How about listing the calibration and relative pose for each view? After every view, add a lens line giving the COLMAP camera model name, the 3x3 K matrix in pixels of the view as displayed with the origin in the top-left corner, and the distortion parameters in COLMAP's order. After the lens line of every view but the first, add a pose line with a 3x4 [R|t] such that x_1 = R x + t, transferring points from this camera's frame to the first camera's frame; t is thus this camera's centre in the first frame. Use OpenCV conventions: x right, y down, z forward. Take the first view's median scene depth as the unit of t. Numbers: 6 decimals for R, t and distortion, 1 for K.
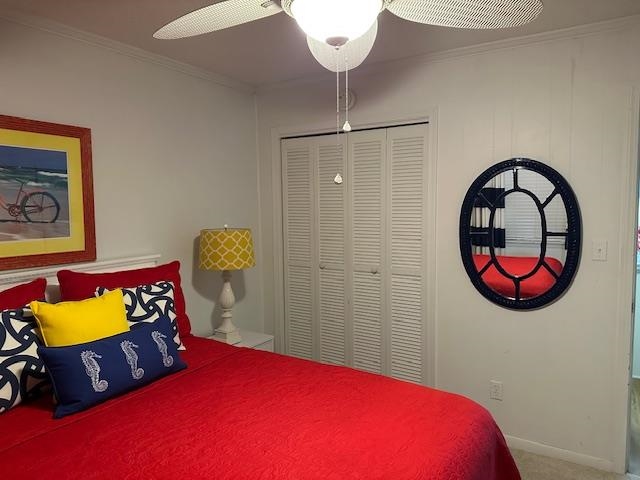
lens RADIAL K [[458.7, 0, 320.7], [0, 458.7, 240.1], [0, 0, 1]] dist [0.000998, 0.002750]
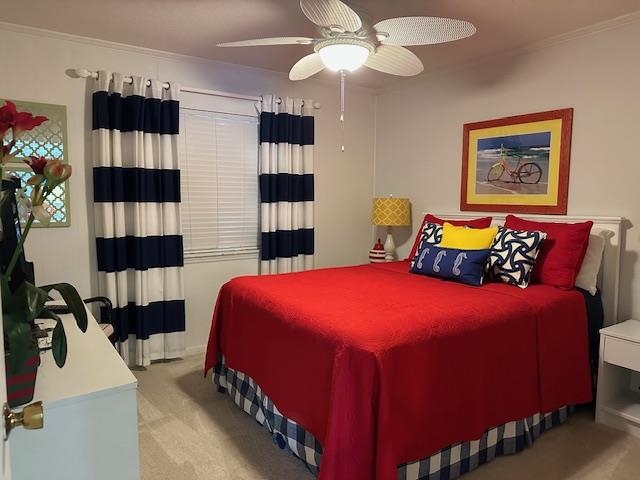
lens RADIAL K [[458.7, 0, 320.2], [0, 458.7, 238.7], [0, 0, 1]] dist [0.000998, 0.002750]
pose [[-0.361523, 0.097508, -0.927251, 1.000154], [-0.069772, 0.988898, 0.131194, -0.009520], [0.929749, 0.112126, -0.350706, 0.909144]]
